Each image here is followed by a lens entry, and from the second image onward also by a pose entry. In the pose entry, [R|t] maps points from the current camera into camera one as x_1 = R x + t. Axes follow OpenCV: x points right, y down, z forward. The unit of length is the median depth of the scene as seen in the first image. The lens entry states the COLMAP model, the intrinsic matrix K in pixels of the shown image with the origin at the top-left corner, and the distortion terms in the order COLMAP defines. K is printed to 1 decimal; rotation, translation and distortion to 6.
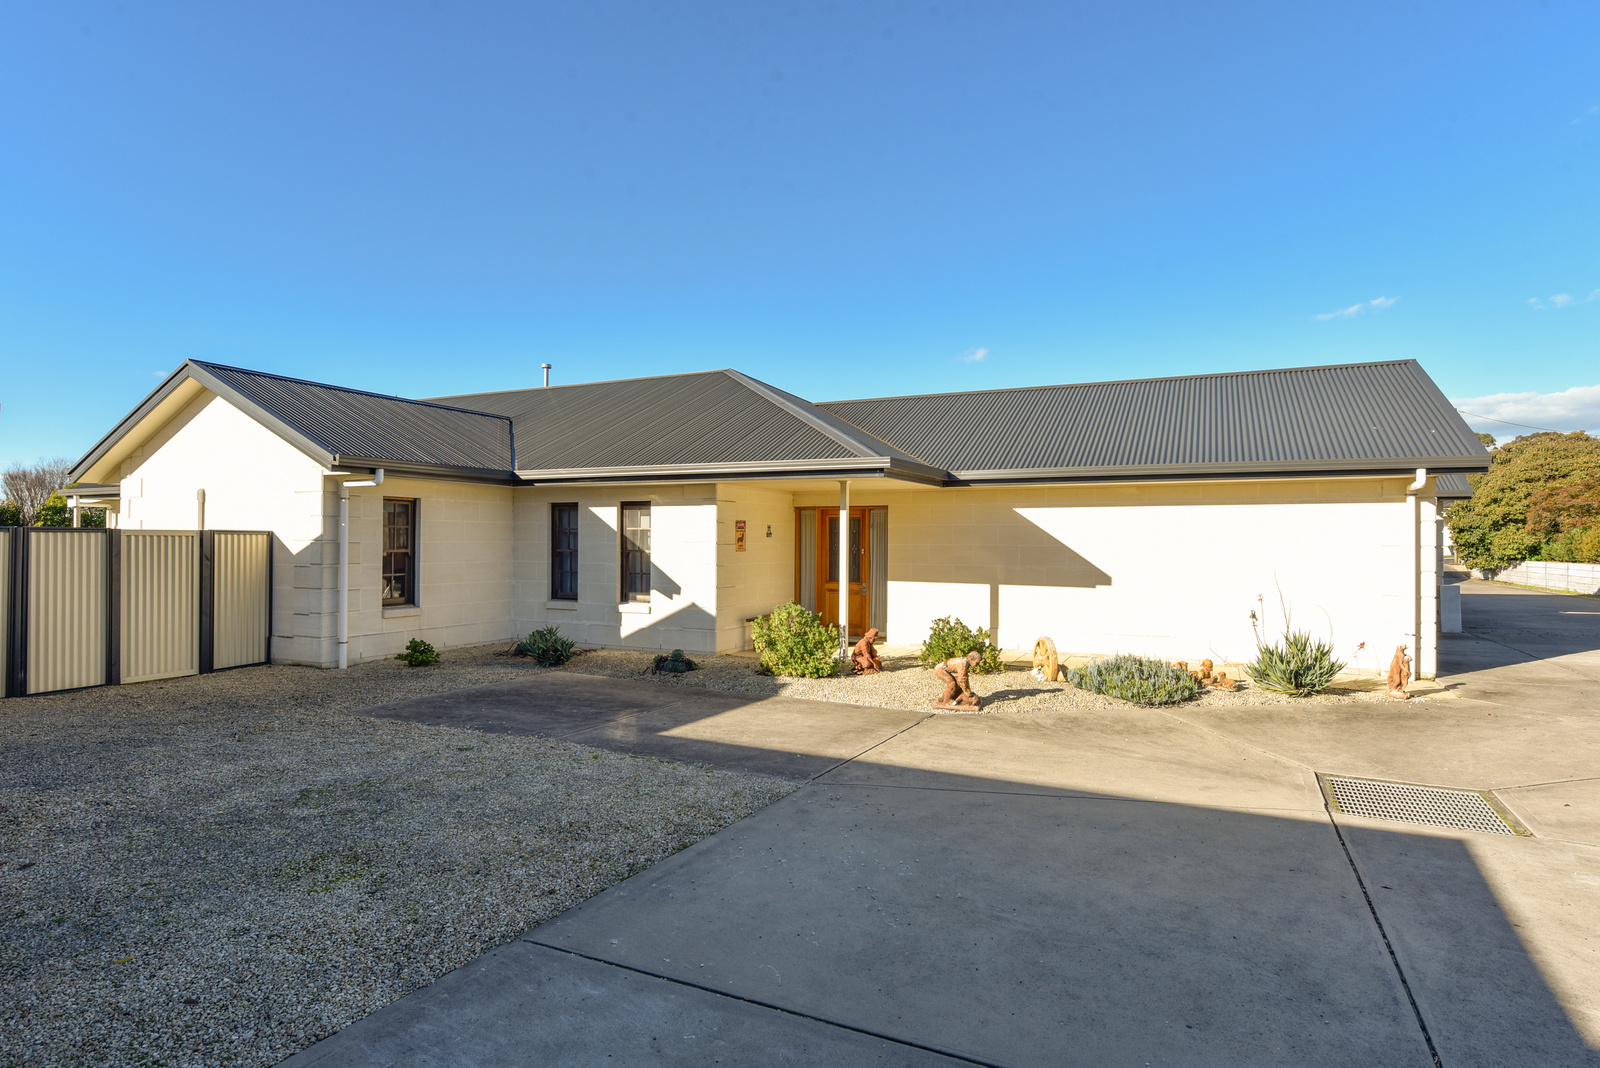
lens RADIAL K [[681.5, 0, 800.0], [0, 681.5, 534.0], [0, 0, 1]] dist [0.000295, 0.000205]
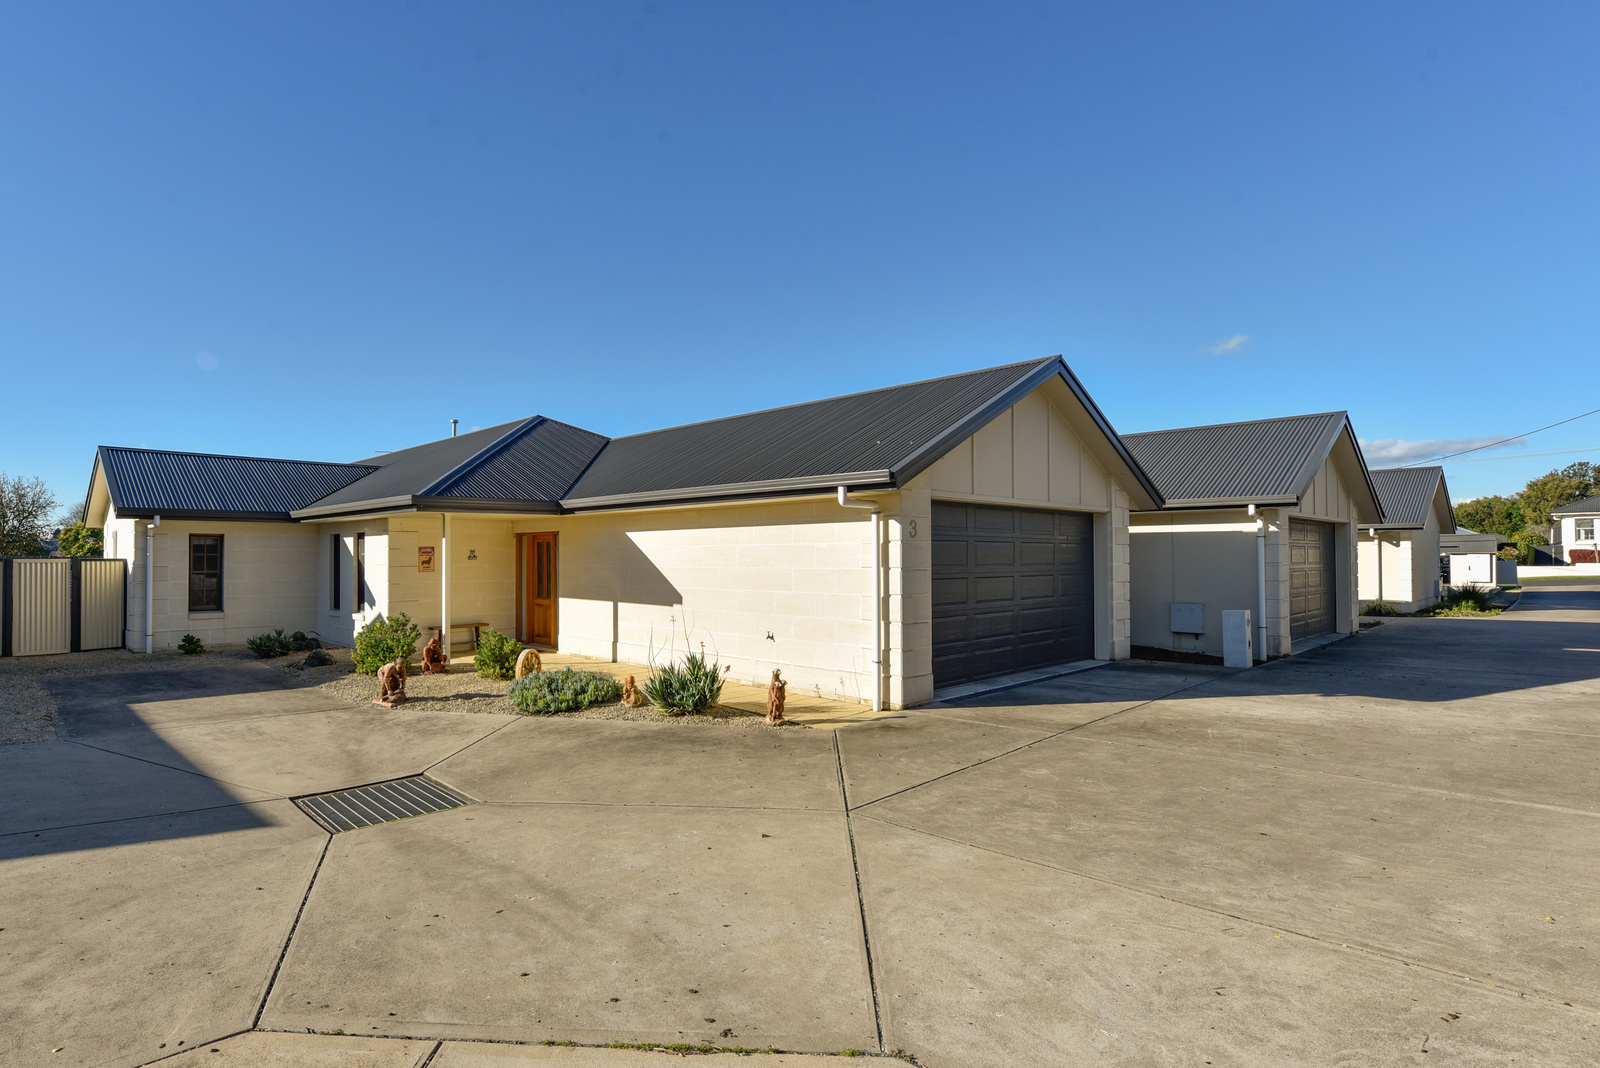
lens RADIAL K [[657.7, 0, 794.0], [0, 657.7, 542.5], [0, 0, 1]] dist [-0.000207, -0.000309]
pose [[0.948360, -0.013786, -0.316895, 0.980749], [0.010339, 0.999868, -0.012555, -0.005944], [0.317026, 0.008630, 0.948377, 0.095651]]
